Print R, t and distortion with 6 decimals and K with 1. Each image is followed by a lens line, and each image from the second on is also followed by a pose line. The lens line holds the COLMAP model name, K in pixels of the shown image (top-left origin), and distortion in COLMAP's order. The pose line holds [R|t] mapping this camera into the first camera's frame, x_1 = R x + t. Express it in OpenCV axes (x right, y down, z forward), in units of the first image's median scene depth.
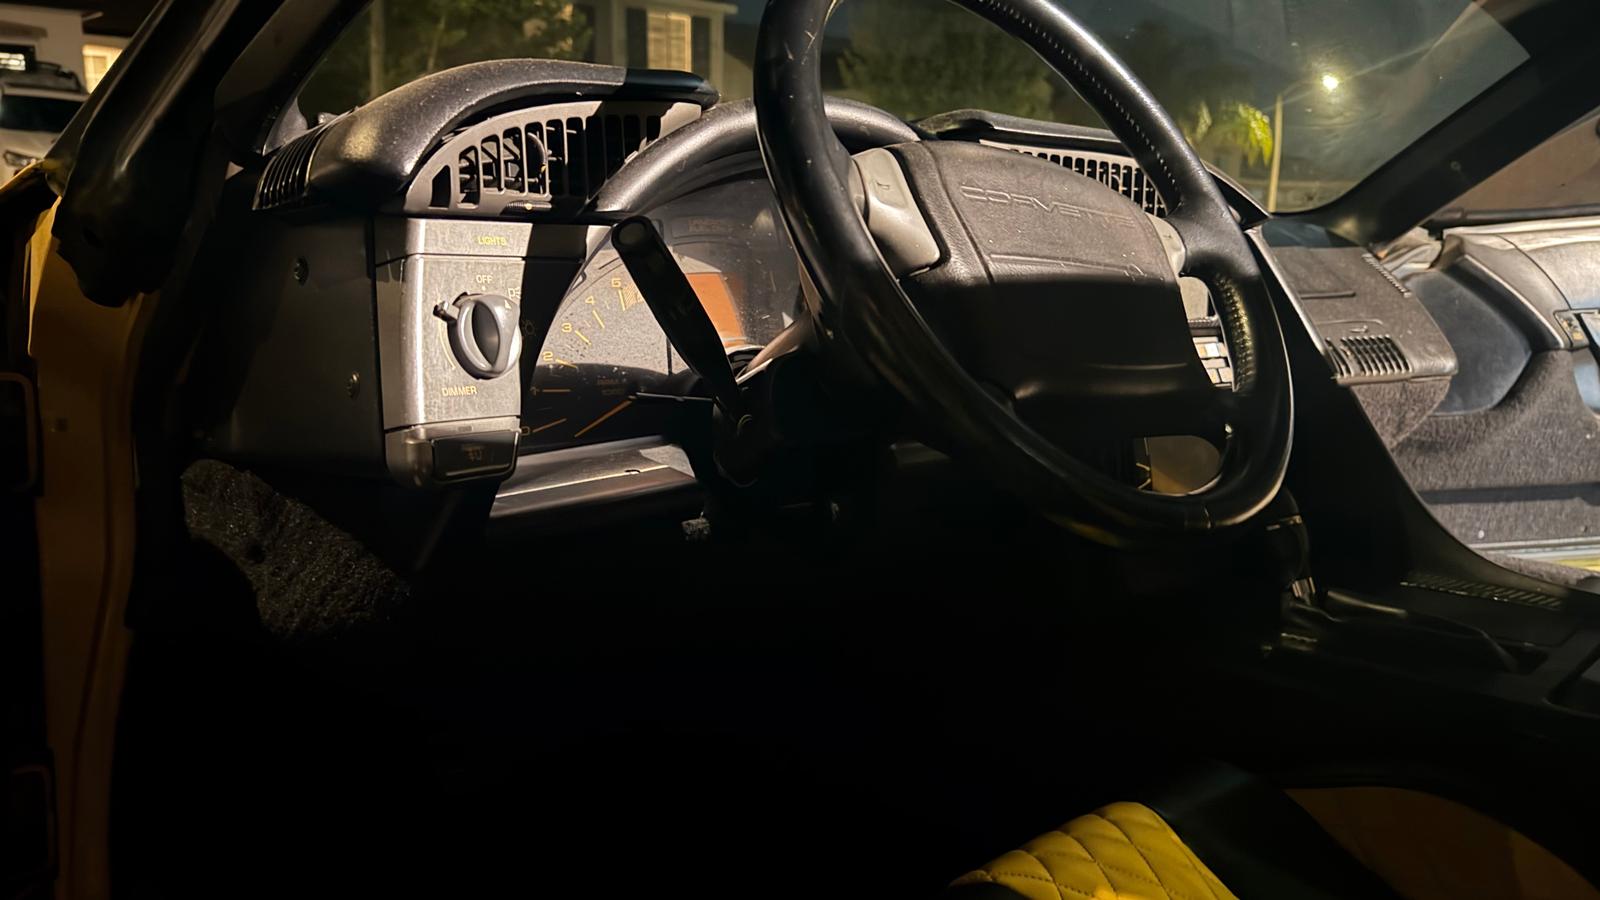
lens RADIAL K [[1108.1, 0, 800.0], [0, 1108.1, 450.0], [0, 0, 1]] dist [0.112721, -0.185286]
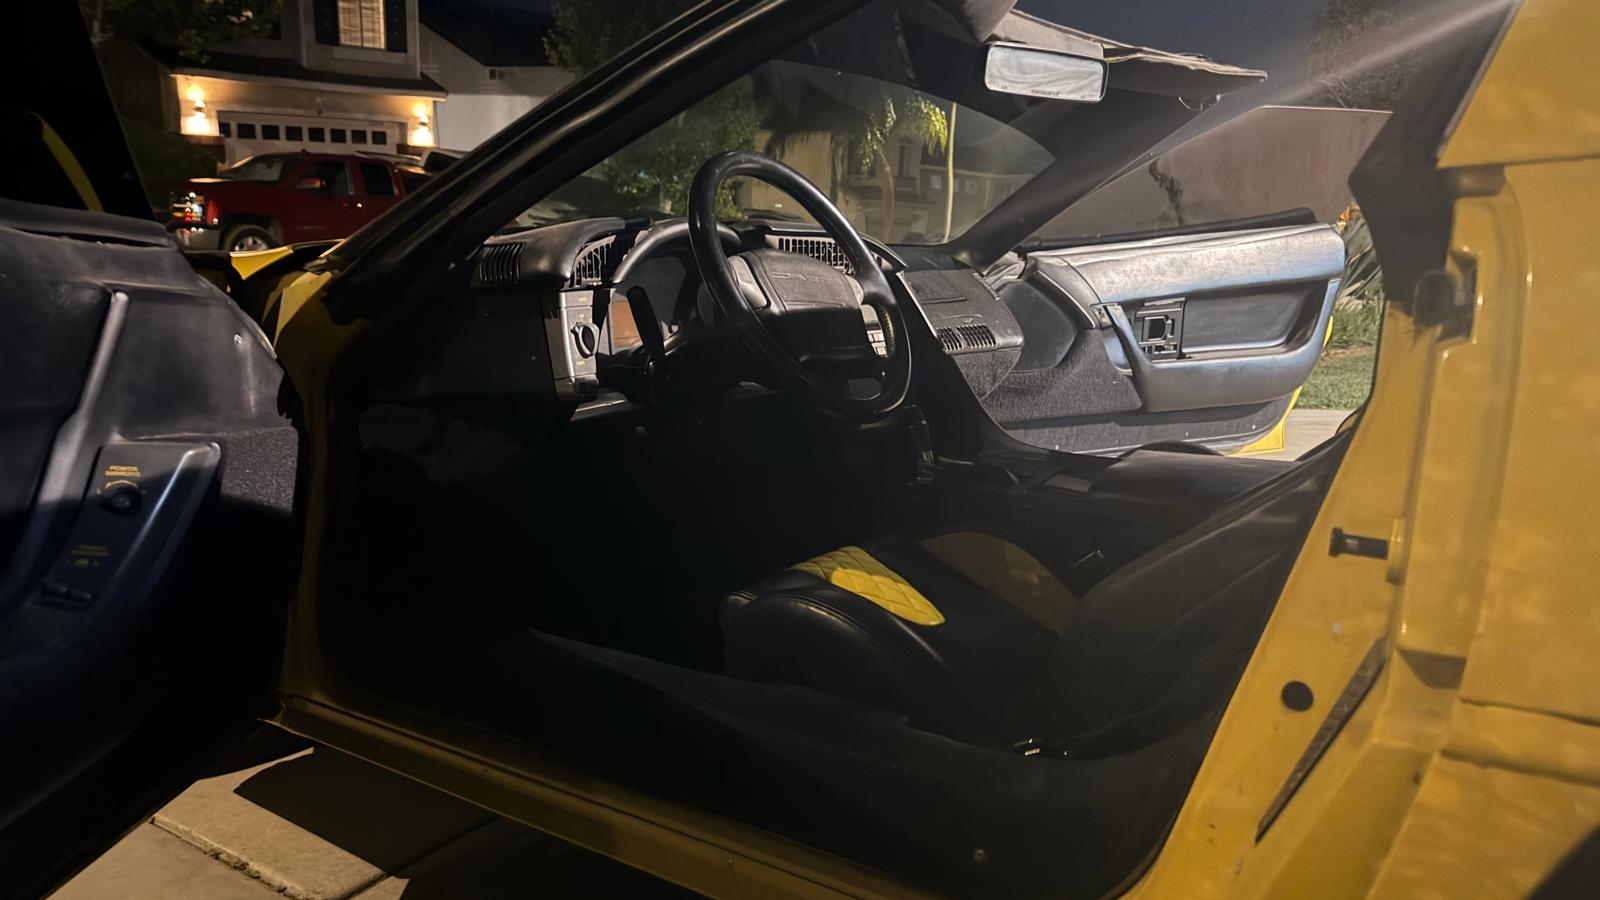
lens RADIAL K [[1108.1, 0, 800.0], [0, 1108.1, 450.0], [0, 0, 1]] dist [0.112721, -0.185286]
pose [[0.967591, -0.043854, 0.248686, -0.170482], [0.039225, 0.998953, 0.023542, 0.037310], [-0.249458, -0.013024, 0.968298, -0.555730]]
